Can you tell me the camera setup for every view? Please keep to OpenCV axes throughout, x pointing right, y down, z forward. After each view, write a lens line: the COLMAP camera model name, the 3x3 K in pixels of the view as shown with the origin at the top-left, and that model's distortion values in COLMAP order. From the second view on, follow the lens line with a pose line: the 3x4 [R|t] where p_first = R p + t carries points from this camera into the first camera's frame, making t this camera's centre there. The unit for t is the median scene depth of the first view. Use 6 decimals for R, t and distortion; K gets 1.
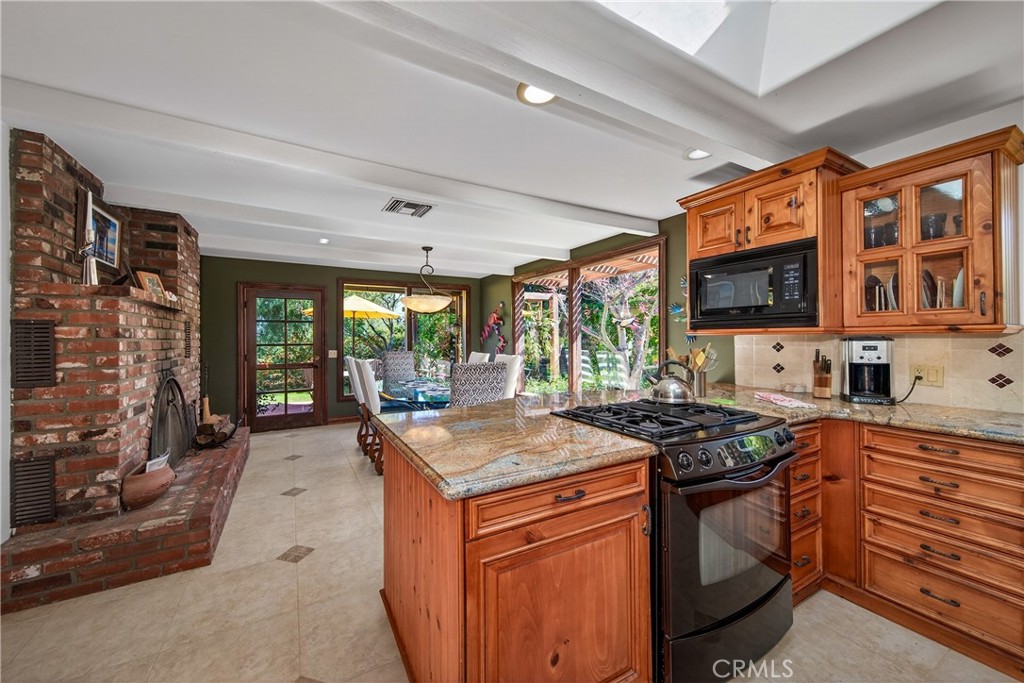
lens RADIAL K [[402.4, 0, 512.9], [0, 402.4, 335.7], [0, 0, 1]] dist [-0.000825, -0.000483]
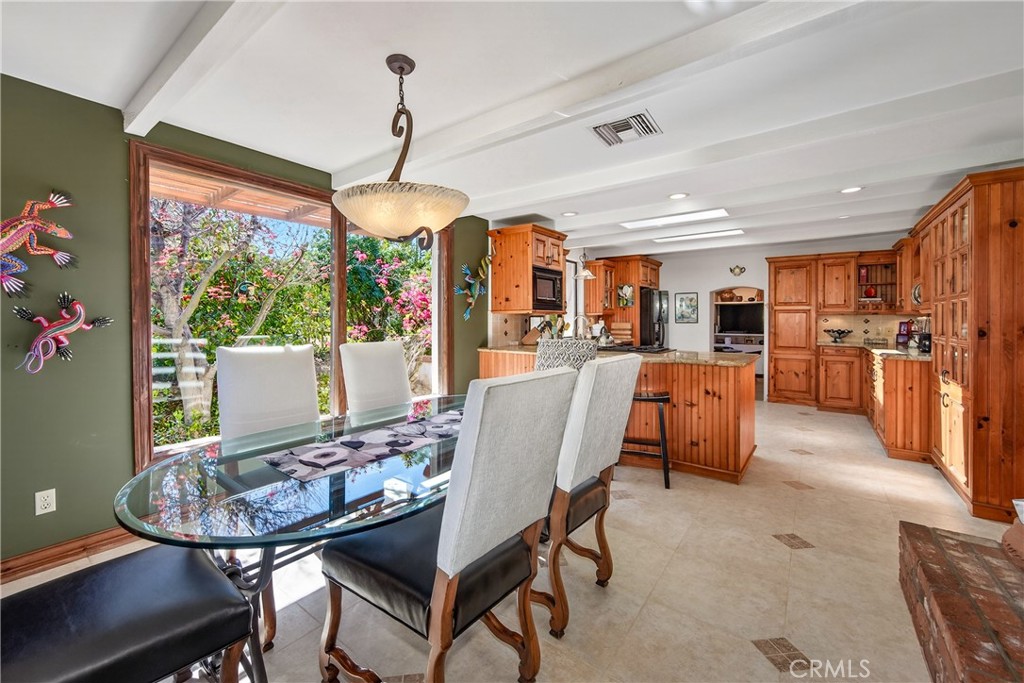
lens RADIAL K [[402.4, 0, 531.1], [0, 402.4, 321.5], [0, 0, 1]] dist [-0.000825, -0.000483]
pose [[-0.434777, -0.001883, 0.900536, -1.298597], [-0.002952, 0.999995, 0.000666, 0.041023], [-0.900534, -0.002369, -0.434780, 2.277597]]
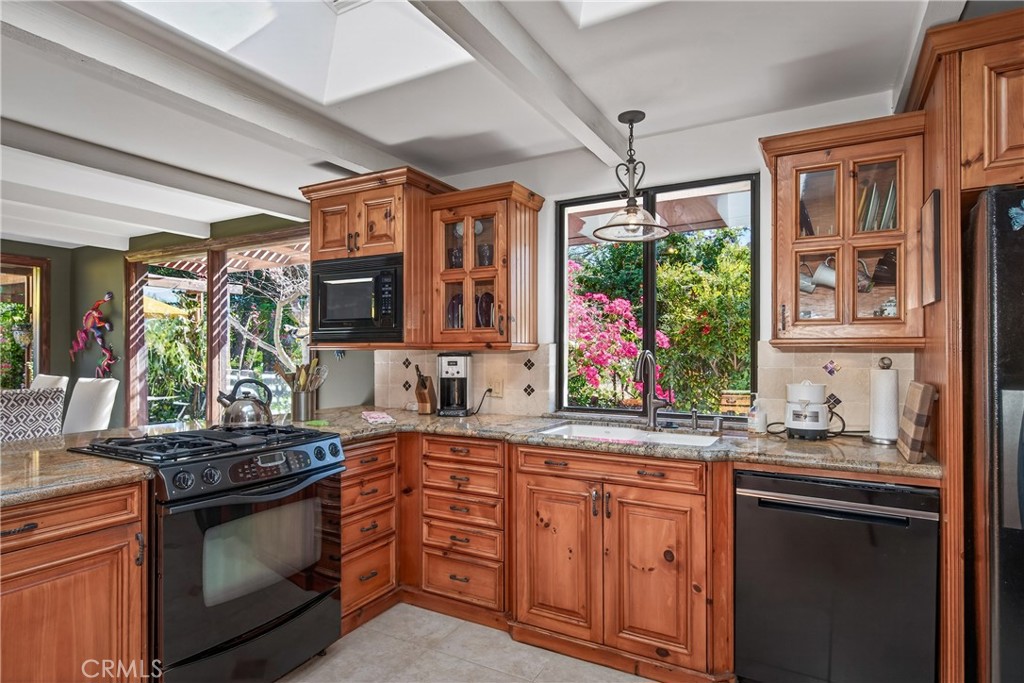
lens RADIAL K [[579.9, 0, 507.6], [0, 579.9, 346.8], [0, 0, 1]] dist [0.007272, -0.005168]
pose [[0.857032, 0.010925, 0.515147, 0.231604], [-0.008815, 0.999940, -0.006542, -0.003337], [-0.515188, 0.001066, 0.857077, -0.369434]]
